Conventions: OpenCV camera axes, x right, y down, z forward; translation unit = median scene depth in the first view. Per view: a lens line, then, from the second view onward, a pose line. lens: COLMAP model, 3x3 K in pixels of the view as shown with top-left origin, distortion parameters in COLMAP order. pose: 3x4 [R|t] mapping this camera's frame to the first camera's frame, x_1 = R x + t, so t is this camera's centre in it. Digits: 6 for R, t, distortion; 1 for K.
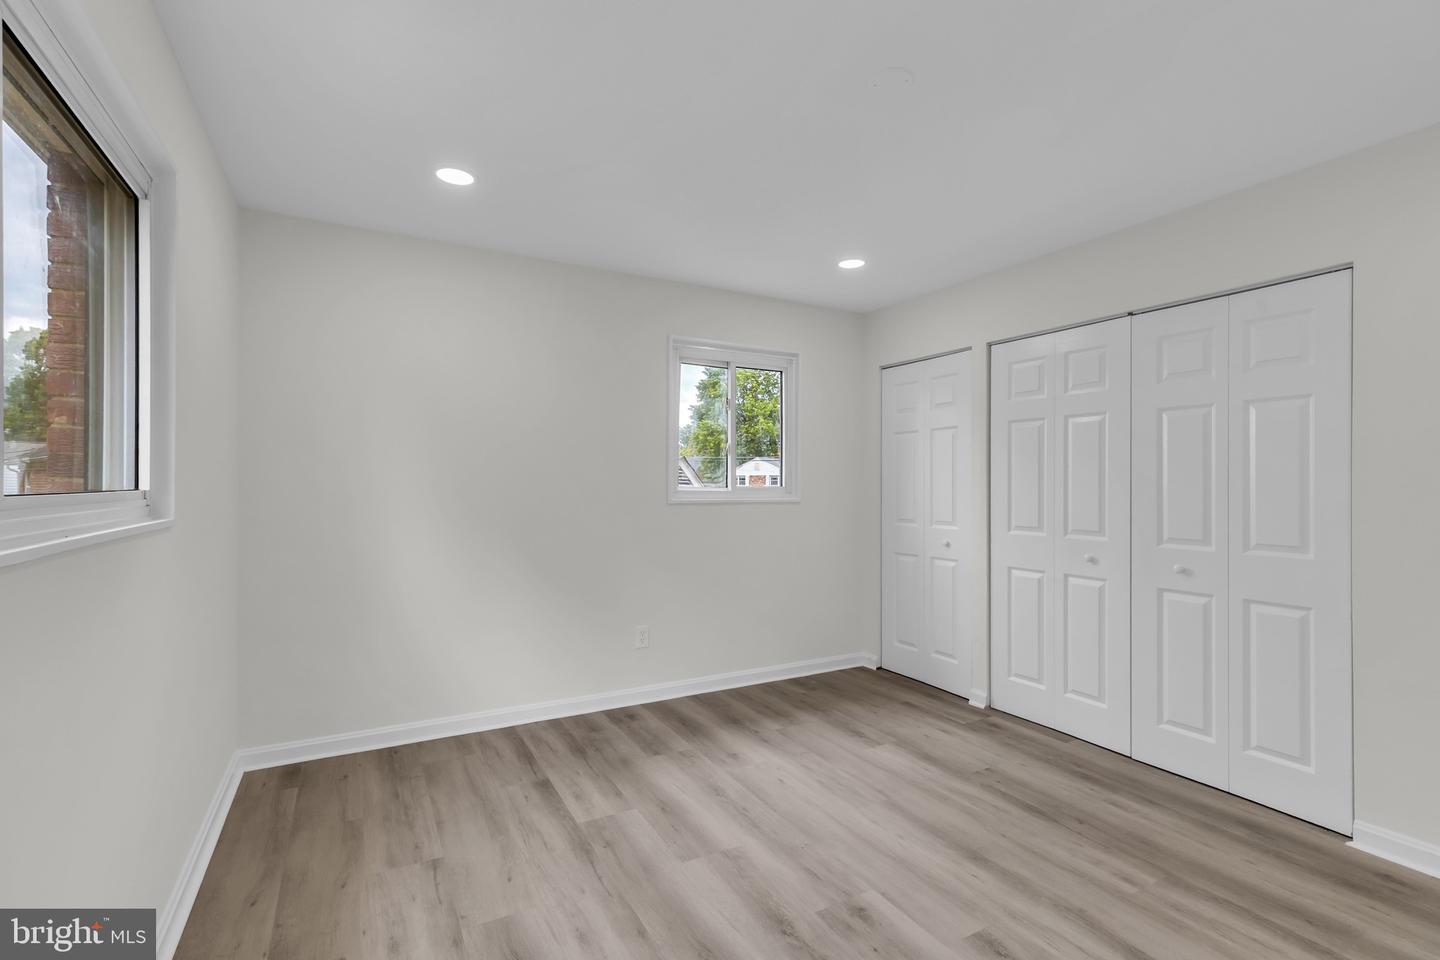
lens RADIAL K [[653.9, 0, 724.7], [0, 653.9, 480.0], [0, 0, 1]] dist [0.000203, 0.000130]
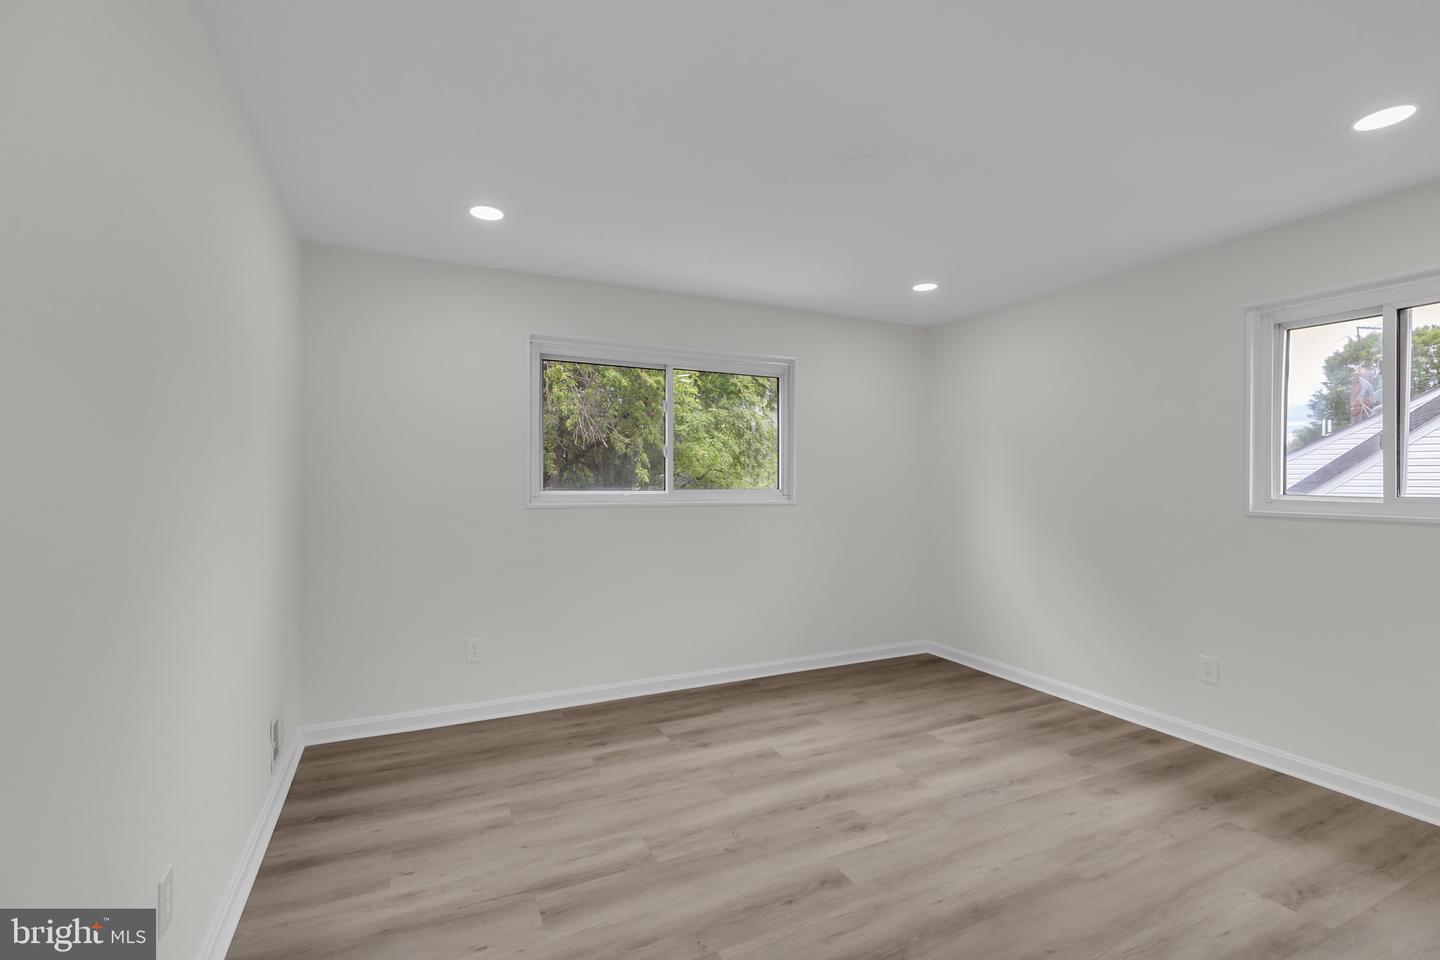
lens RADIAL K [[652.6, 0, 713.0], [0, 652.6, 477.9], [0, 0, 1]] dist [0.000607, 0.000293]
pose [[-0.065958, -0.004320, -0.997813, 1.050427], [-0.000895, 0.999990, -0.004271, -0.007128], [0.997822, 0.000612, -0.065961, 0.565064]]
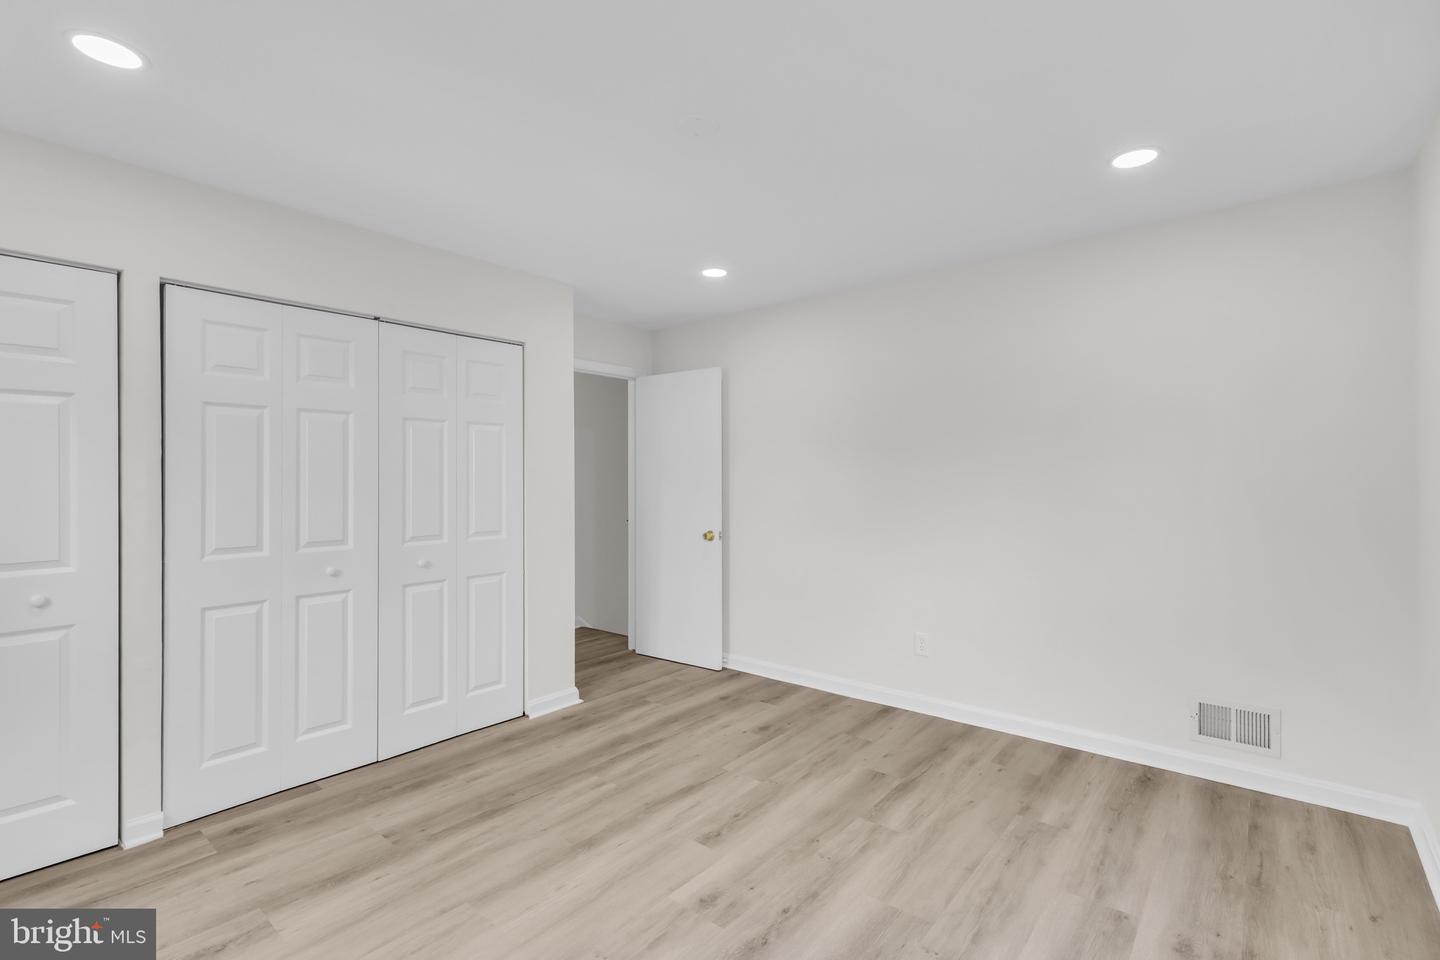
lens RADIAL K [[652.6, 0, 713.0], [0, 652.6, 477.9], [0, 0, 1]] dist [0.000607, 0.000293]
pose [[-0.346307, 0.002092, 0.938119, -0.545594], [0.001480, 0.999997, -0.001683, -0.008236], [-0.938120, 0.000806, -0.346309, 0.952602]]
